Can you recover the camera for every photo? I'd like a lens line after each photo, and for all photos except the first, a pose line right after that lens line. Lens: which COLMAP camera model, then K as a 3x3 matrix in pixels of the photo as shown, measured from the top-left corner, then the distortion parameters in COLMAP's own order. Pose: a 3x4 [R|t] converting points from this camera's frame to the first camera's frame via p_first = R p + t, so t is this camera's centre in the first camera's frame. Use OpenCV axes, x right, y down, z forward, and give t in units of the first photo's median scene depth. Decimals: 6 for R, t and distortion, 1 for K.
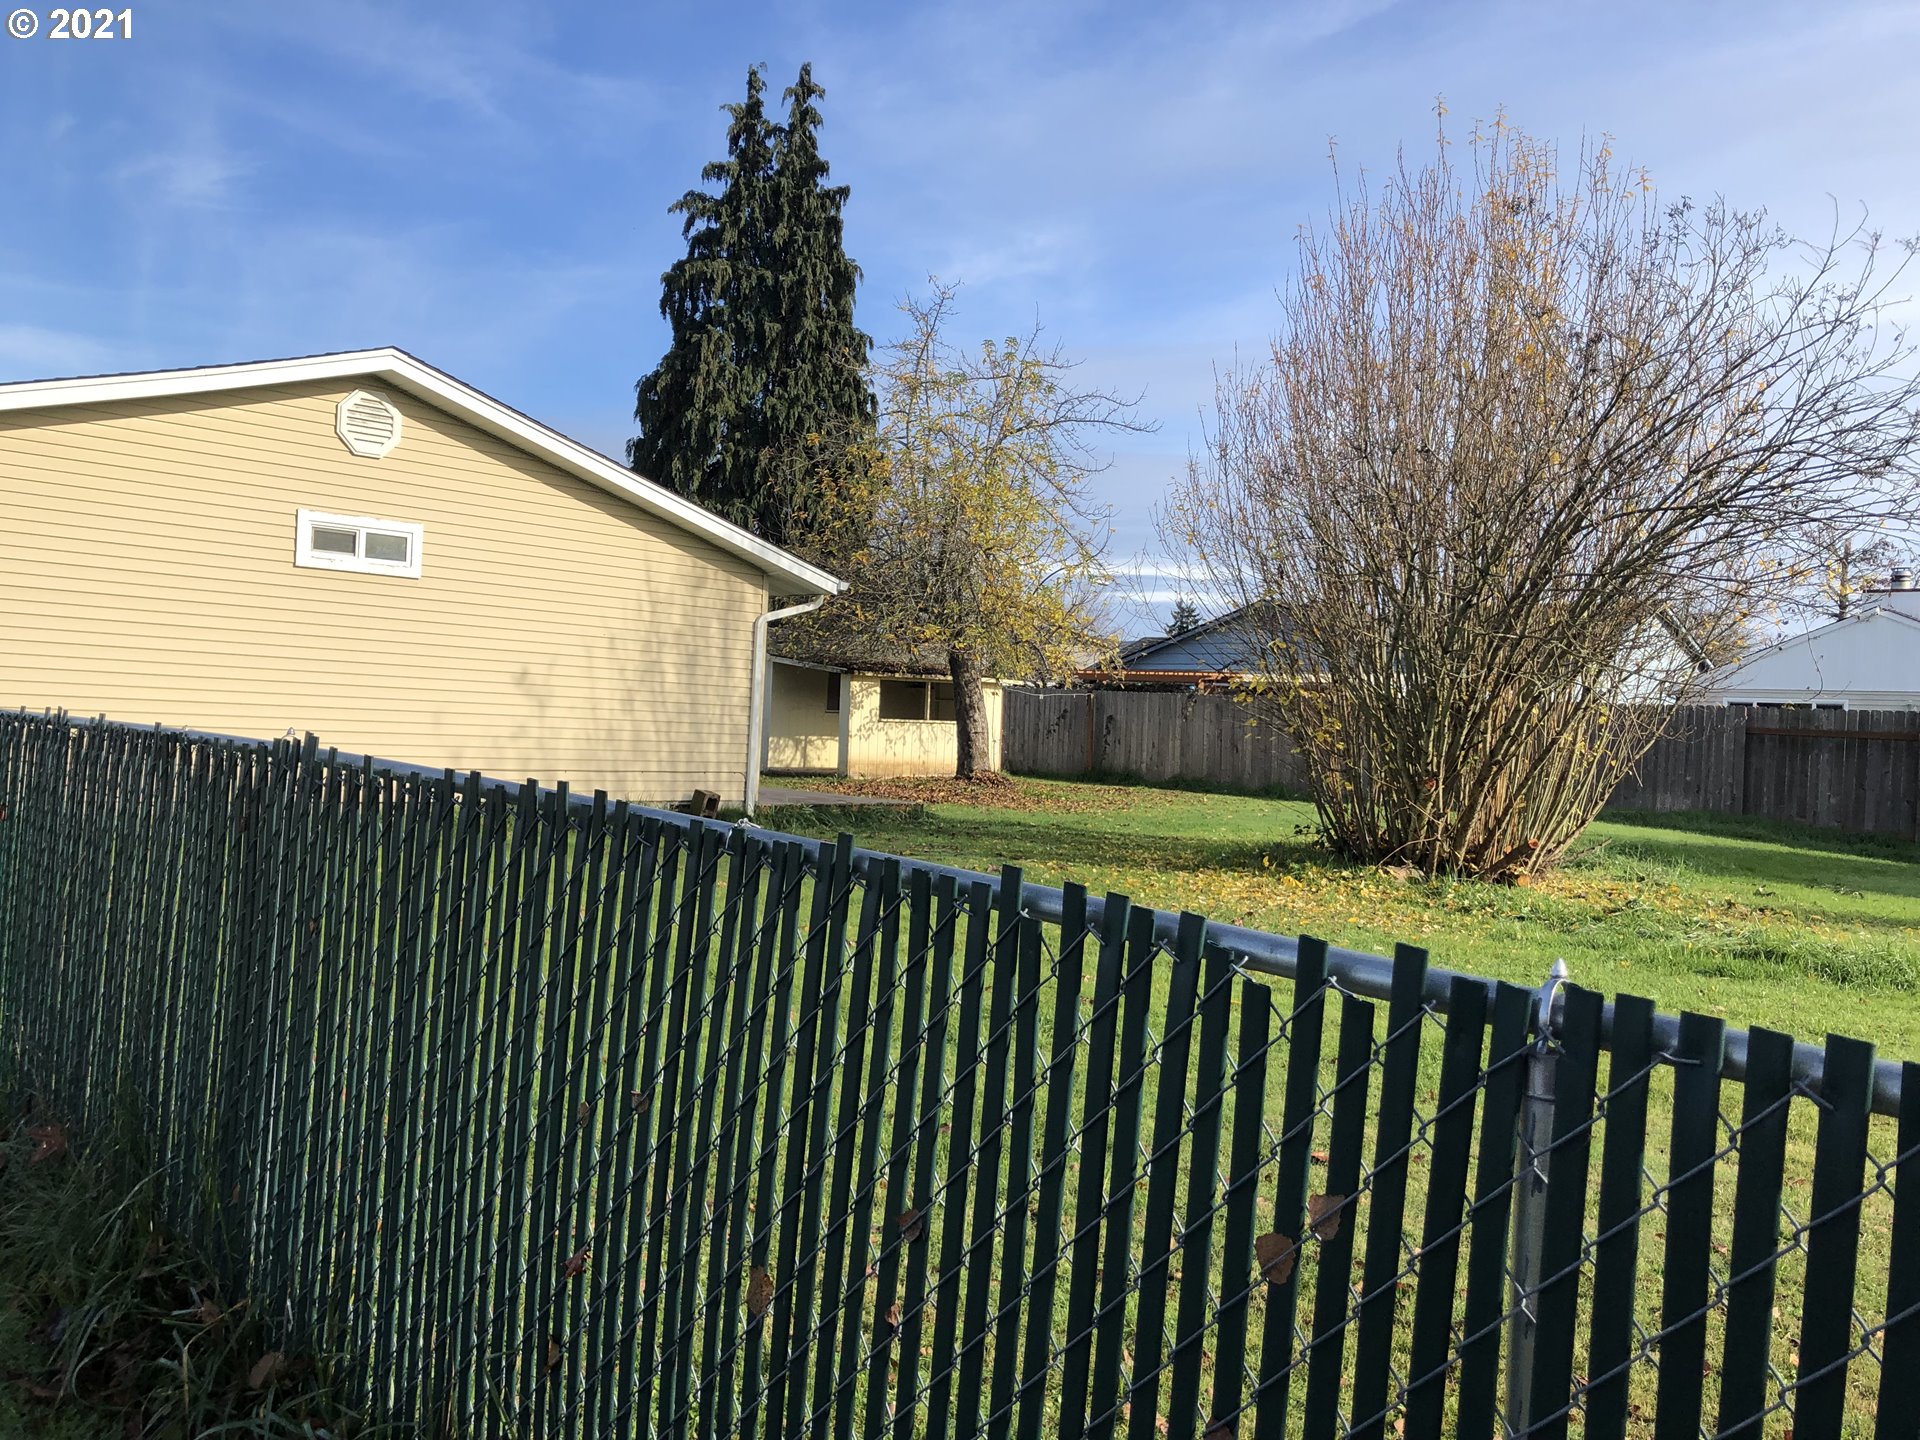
lens RADIAL K [[1565.1, 0, 960.0], [0, 1565.1, 720.0], [0, 0, 1]] dist [0.001337, 0.011366]
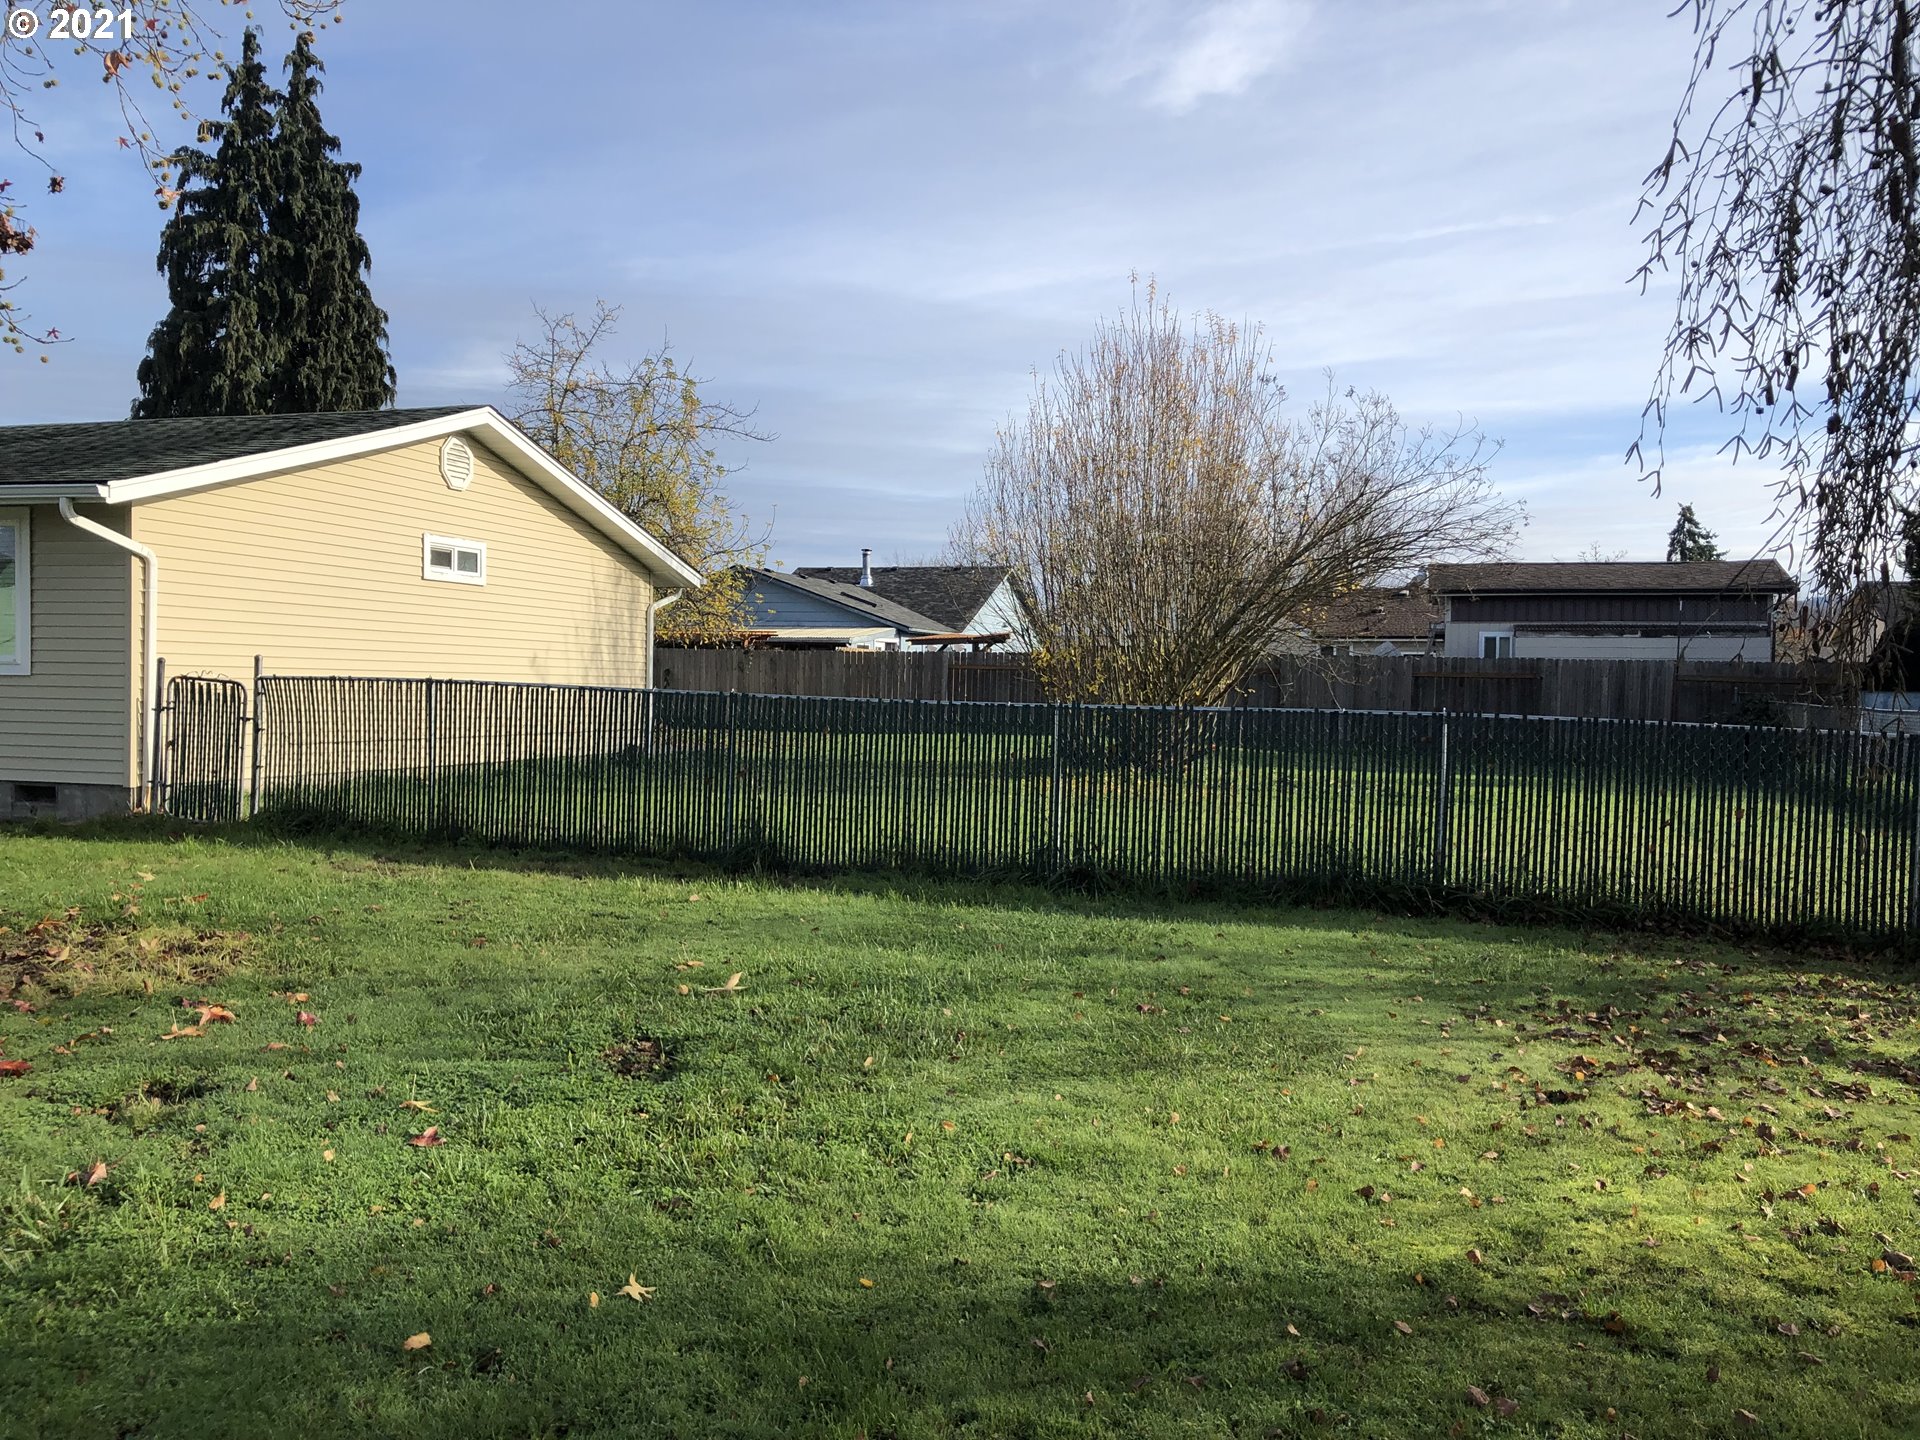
lens RADIAL K [[1565.1, 0, 960.0], [0, 1565.1, 720.0], [0, 0, 1]] dist [0.001337, 0.011366]
pose [[0.874615, -0.045820, 0.482648, -0.246833], [0.025387, 0.998487, 0.048785, -0.013572], [-0.484153, -0.030415, 0.874455, -0.114581]]
